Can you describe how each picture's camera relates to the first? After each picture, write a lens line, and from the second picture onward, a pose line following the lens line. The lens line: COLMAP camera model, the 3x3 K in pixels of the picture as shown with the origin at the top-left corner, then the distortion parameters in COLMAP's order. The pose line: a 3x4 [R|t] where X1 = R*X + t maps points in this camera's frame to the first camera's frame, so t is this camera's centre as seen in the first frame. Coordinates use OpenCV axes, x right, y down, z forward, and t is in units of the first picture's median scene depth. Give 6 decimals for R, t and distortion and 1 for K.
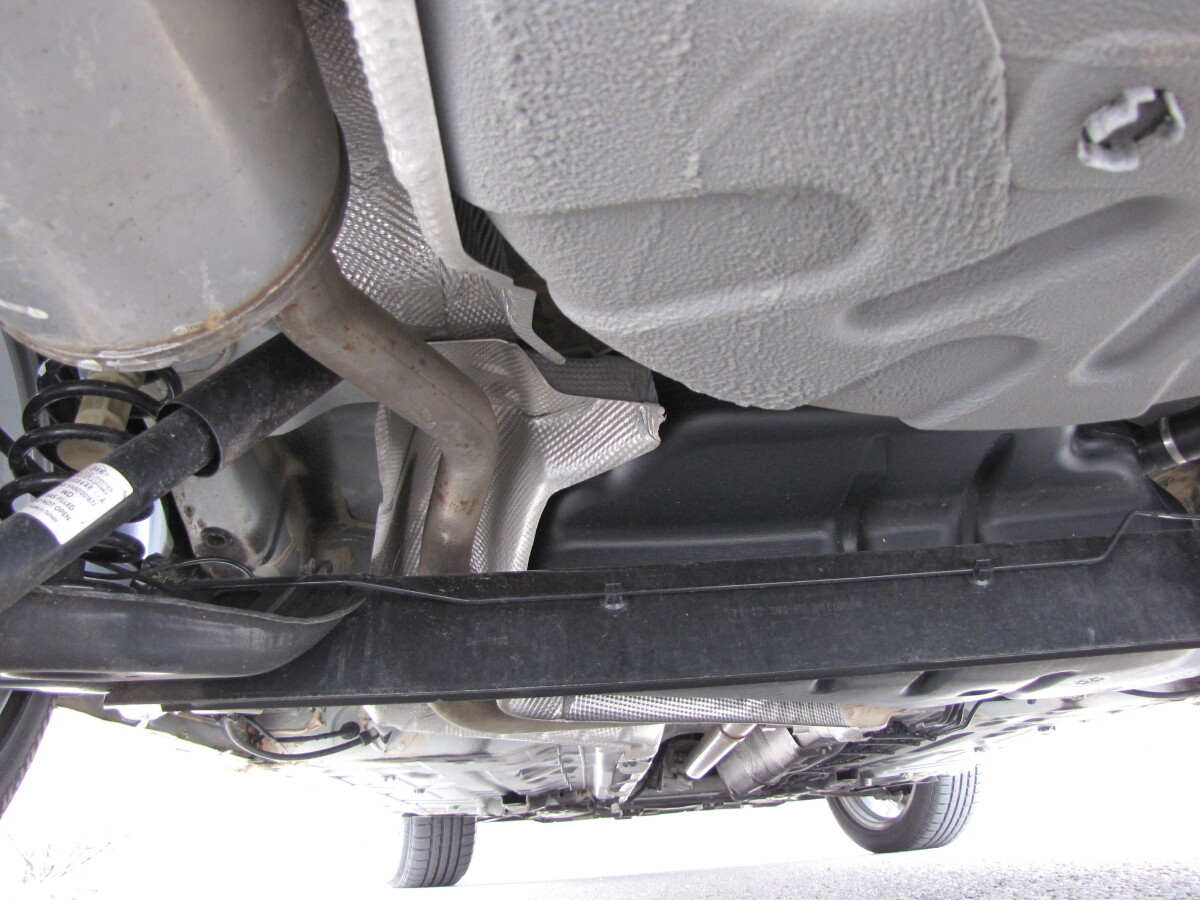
lens RADIAL K [[992.0, 0, 592.0], [0, 992.0, 446.9], [0, 0, 1]] dist [-0.161344, 0.114650]
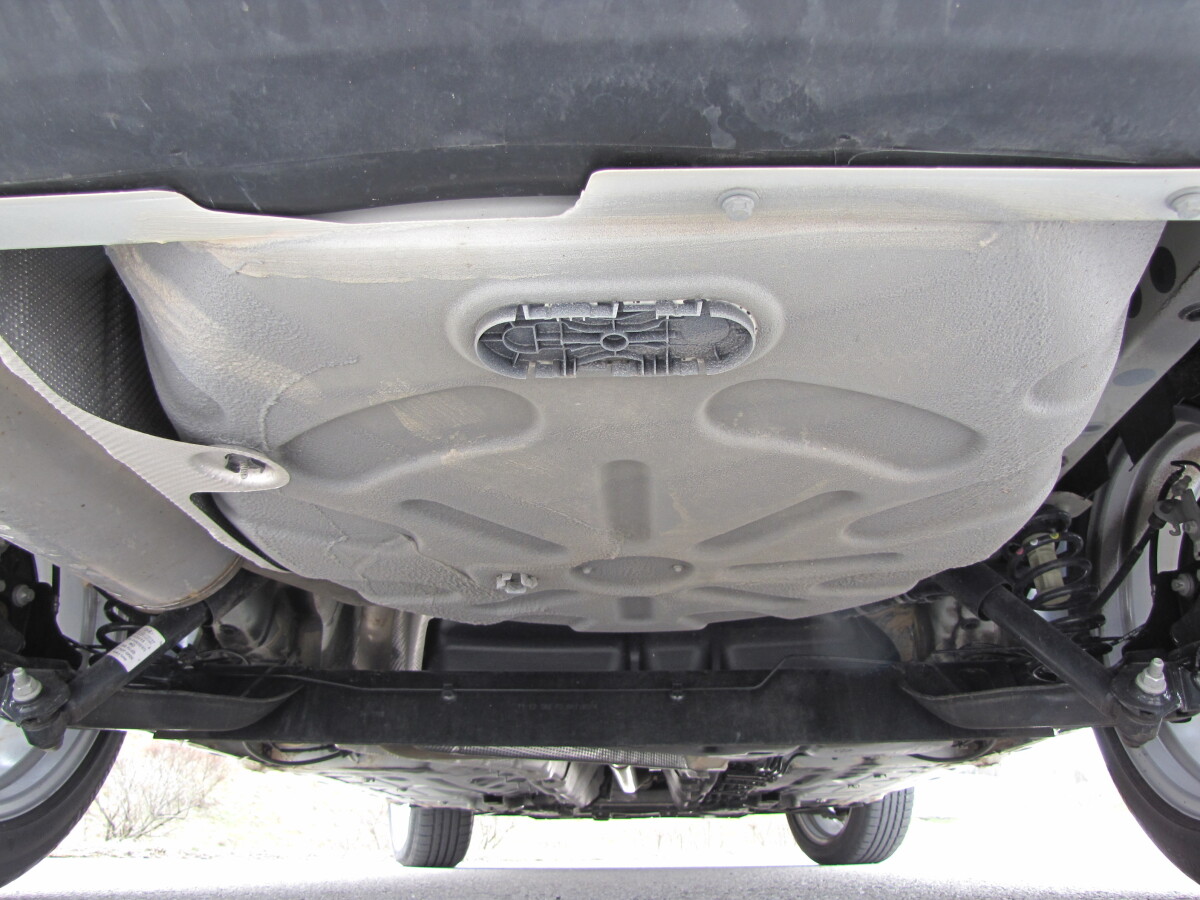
lens RADIAL K [[992.0, 0, 606.8], [0, 992.0, 448.0], [0, 0, 1]] dist [-0.161344, 0.114650]
pose [[0.997118, 0.037984, -0.065671, 0.217799], [-0.037621, 0.999269, 0.006753, -0.161265], [0.065880, -0.004263, 0.997818, -0.363138]]
